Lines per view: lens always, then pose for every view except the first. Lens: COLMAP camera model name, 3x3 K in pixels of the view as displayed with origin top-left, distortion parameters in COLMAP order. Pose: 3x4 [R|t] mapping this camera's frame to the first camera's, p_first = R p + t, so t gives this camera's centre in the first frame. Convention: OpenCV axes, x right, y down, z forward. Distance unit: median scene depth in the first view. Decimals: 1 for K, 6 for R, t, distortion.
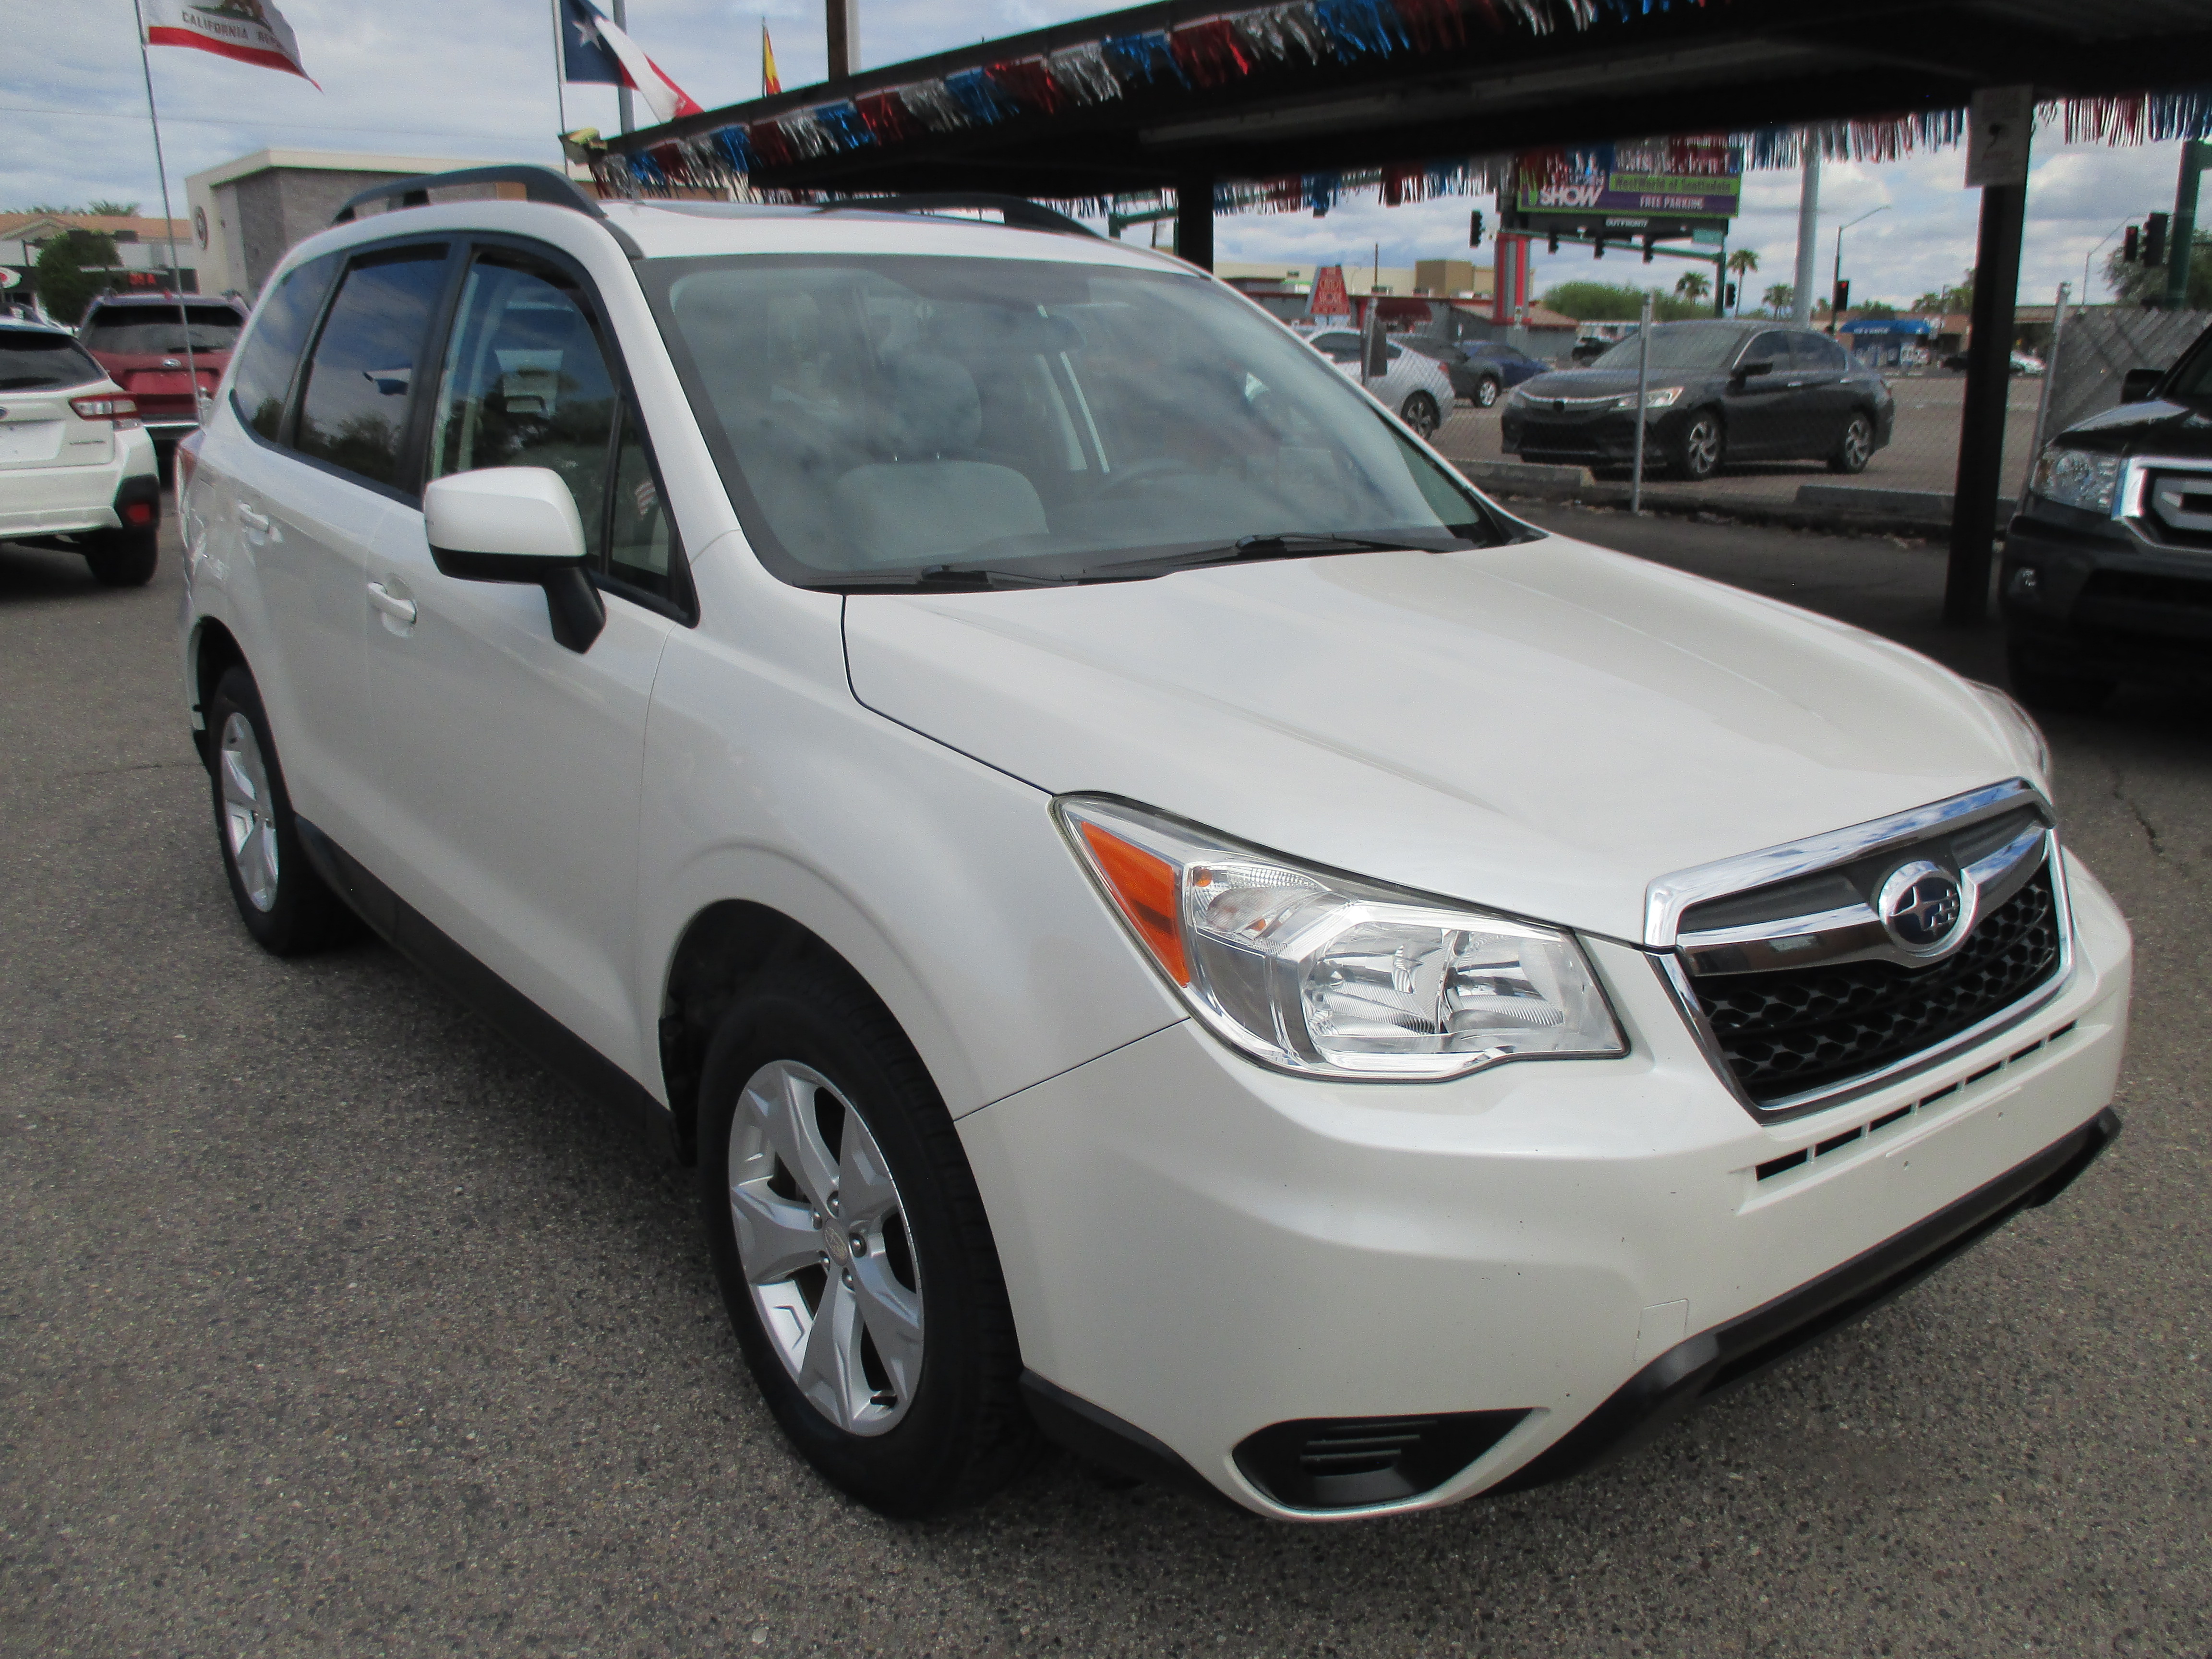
lens RADIAL K [[1854.4, 0, 1106.8], [0, 1854.4, 821.1], [0, 0, 1]] dist [-0.019859, 0.005513]
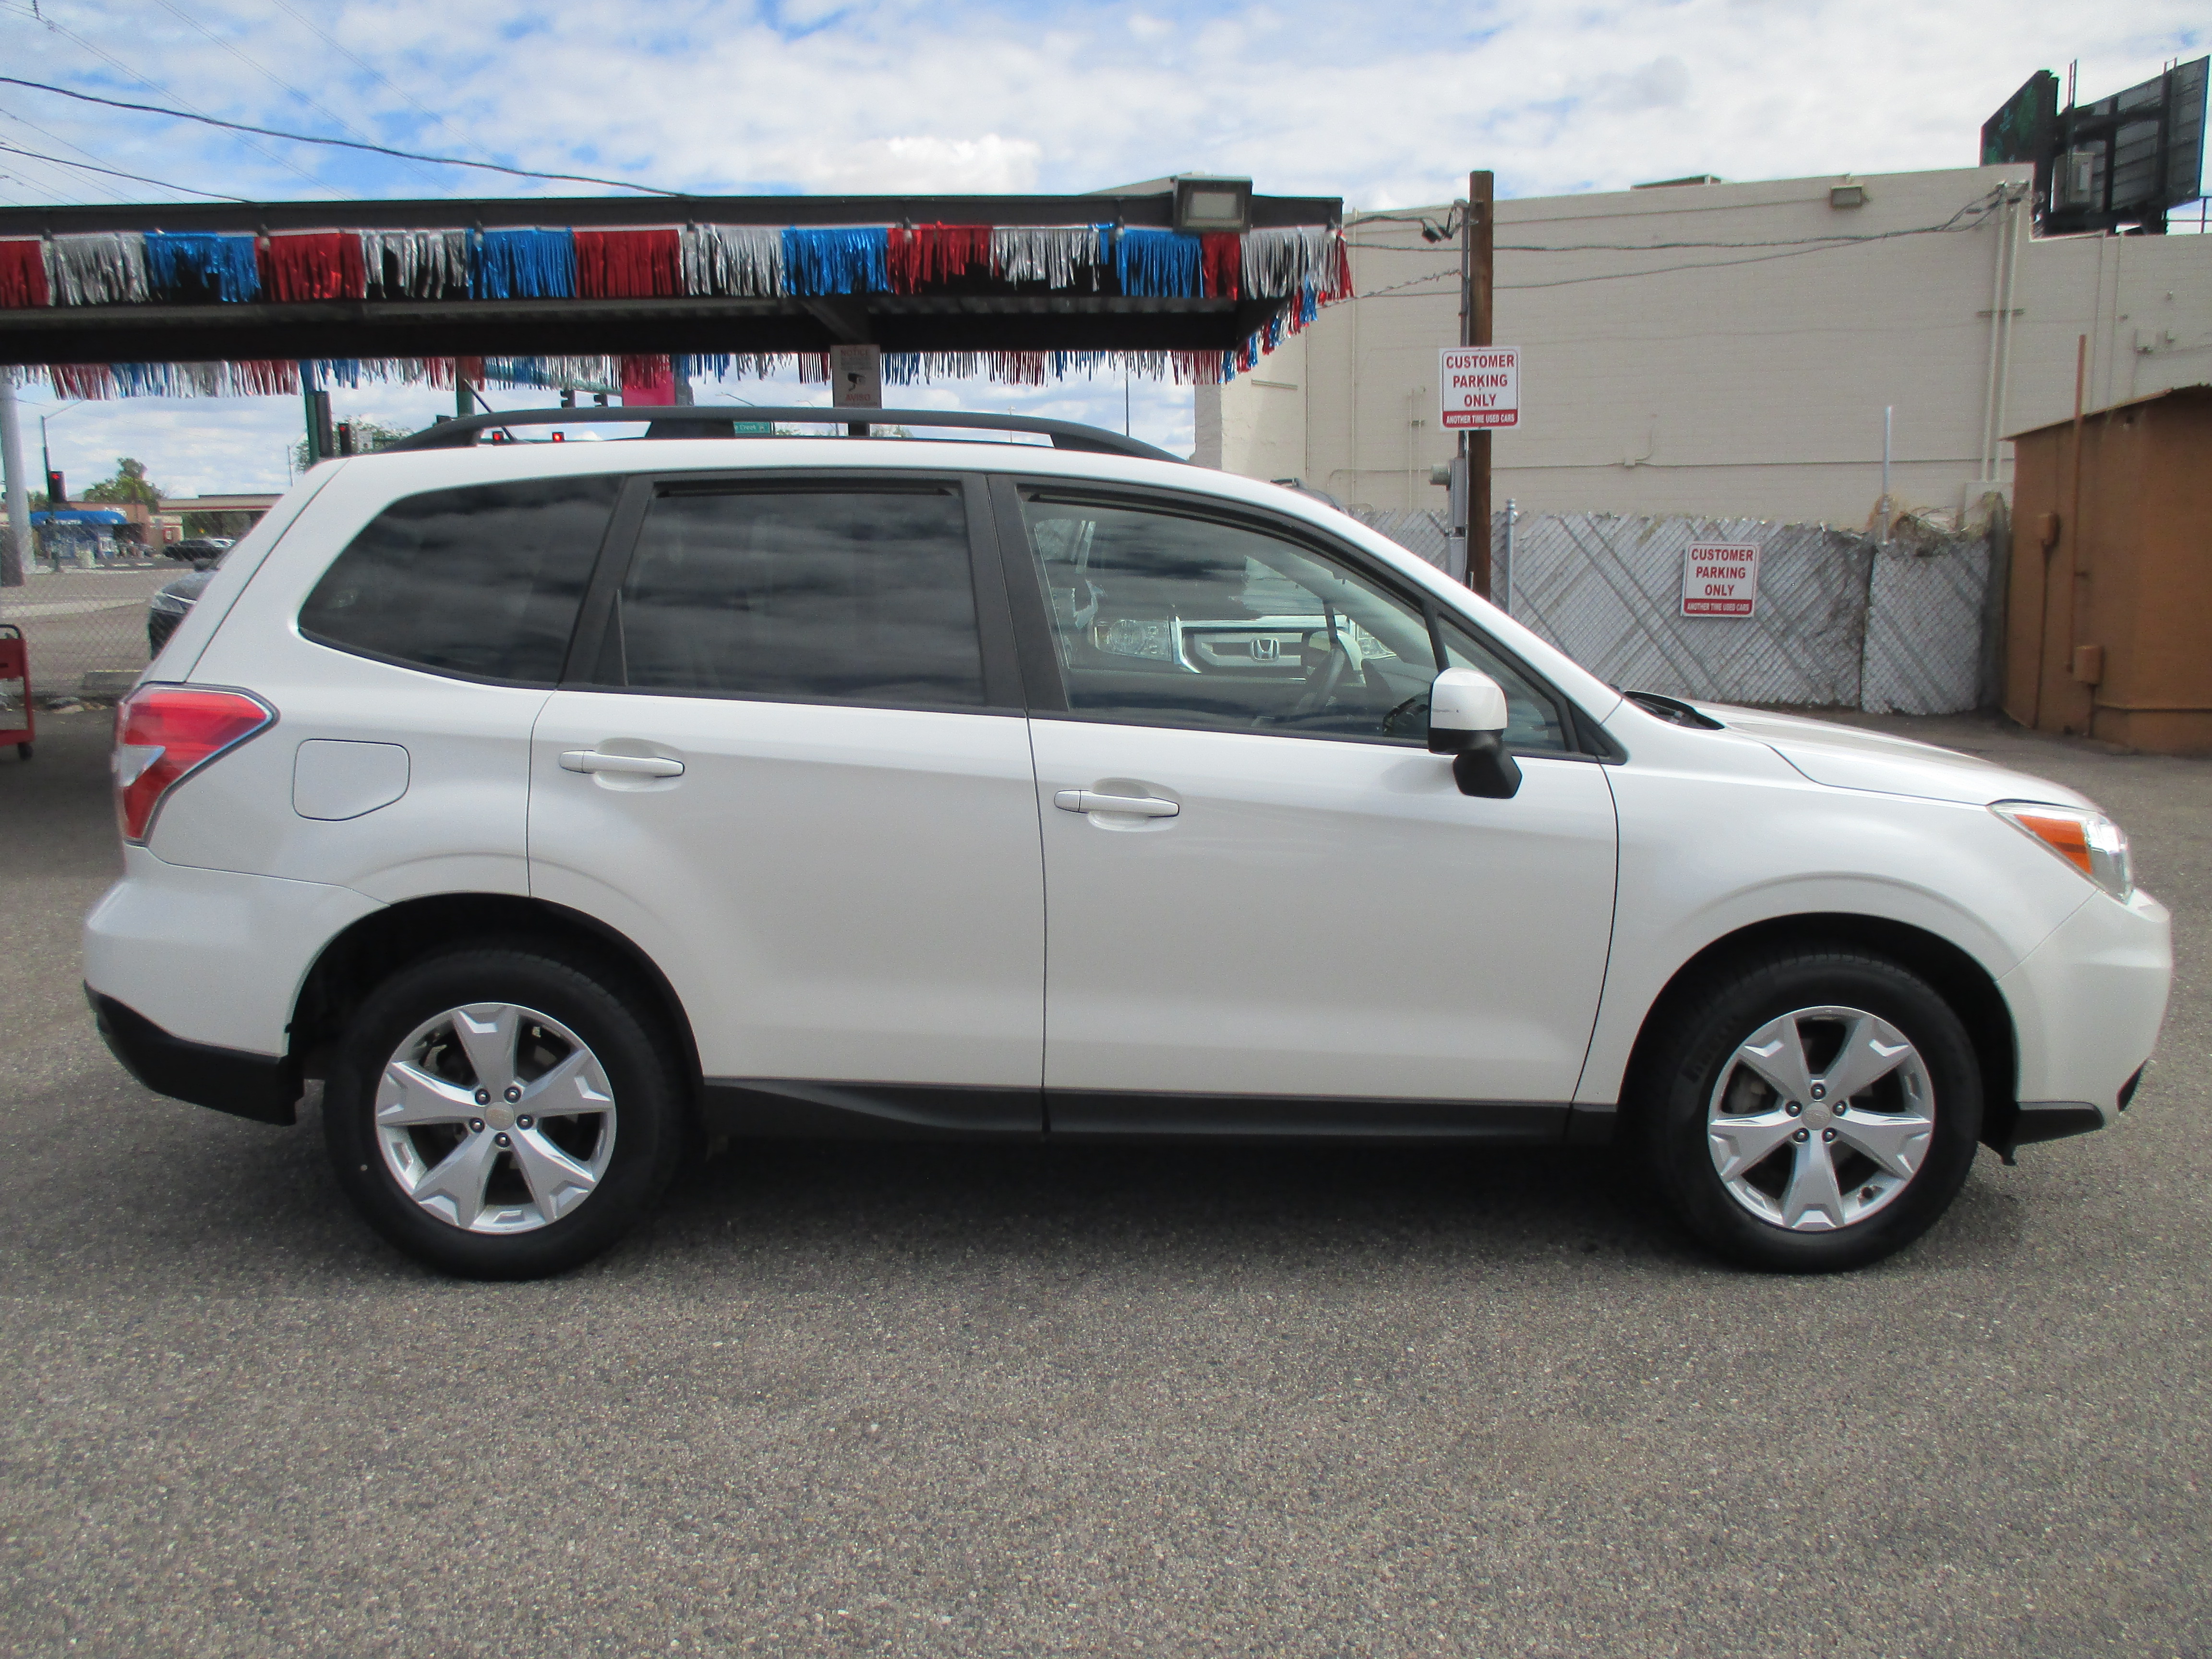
lens RADIAL K [[1854.4, 0, 1108.3], [0, 1854.4, 823.4], [0, 0, 1]] dist [-0.019859, 0.005513]
pose [[0.619390, -0.131693, 0.773959, -1.122035], [0.206160, 0.978517, 0.001512, -0.099622], [-0.757532, 0.158623, 0.633234, 0.263747]]
